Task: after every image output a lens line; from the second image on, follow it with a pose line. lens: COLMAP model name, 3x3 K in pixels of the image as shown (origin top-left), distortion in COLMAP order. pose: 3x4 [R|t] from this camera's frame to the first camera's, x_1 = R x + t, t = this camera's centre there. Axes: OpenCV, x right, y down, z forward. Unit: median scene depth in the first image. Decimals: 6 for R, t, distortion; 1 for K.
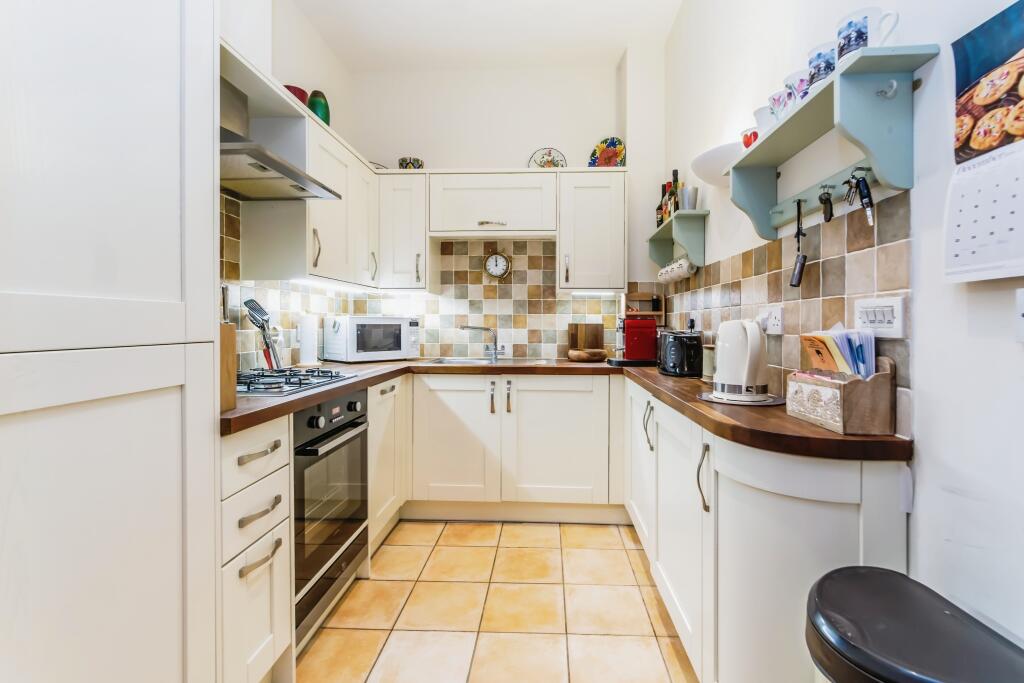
lens RADIAL K [[566.9, 0, 512.2], [0, 566.9, 319.9], [0, 0, 1]] dist [-0.000639, 0.000504]
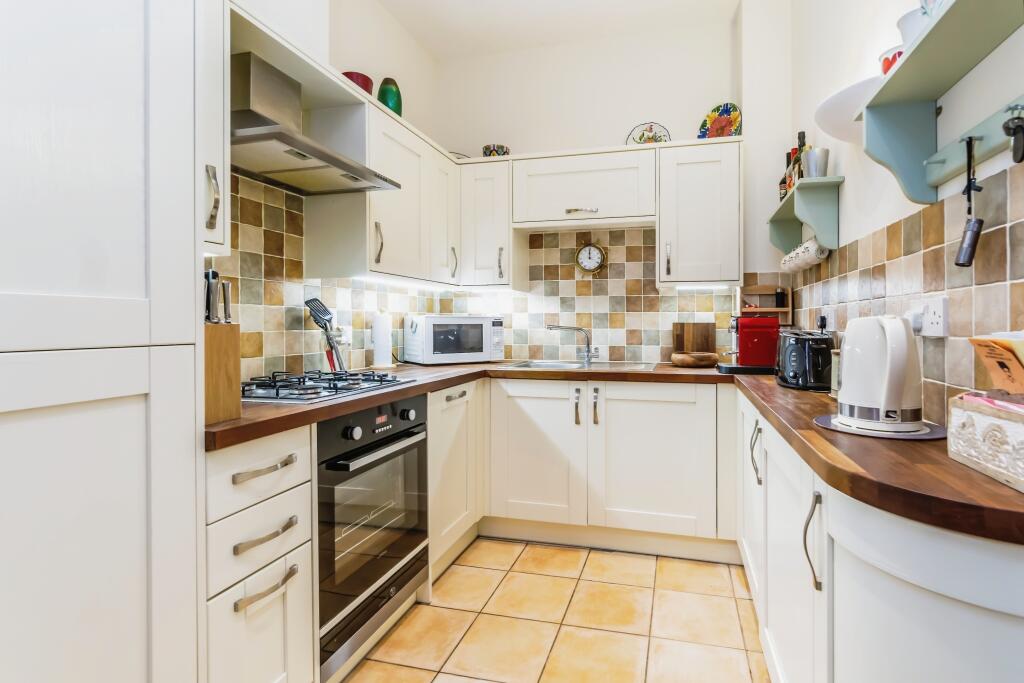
lens RADIAL K [[566.9, 0, 512.2], [0, 566.9, 319.9], [0, 0, 1]] dist [-0.000639, 0.000504]
pose [[0.973119, -0.004526, -0.230259, 0.080106], [0.004596, 0.999989, -0.000231, 0.001705], [0.230258, -0.000833, 0.973129, 0.133922]]
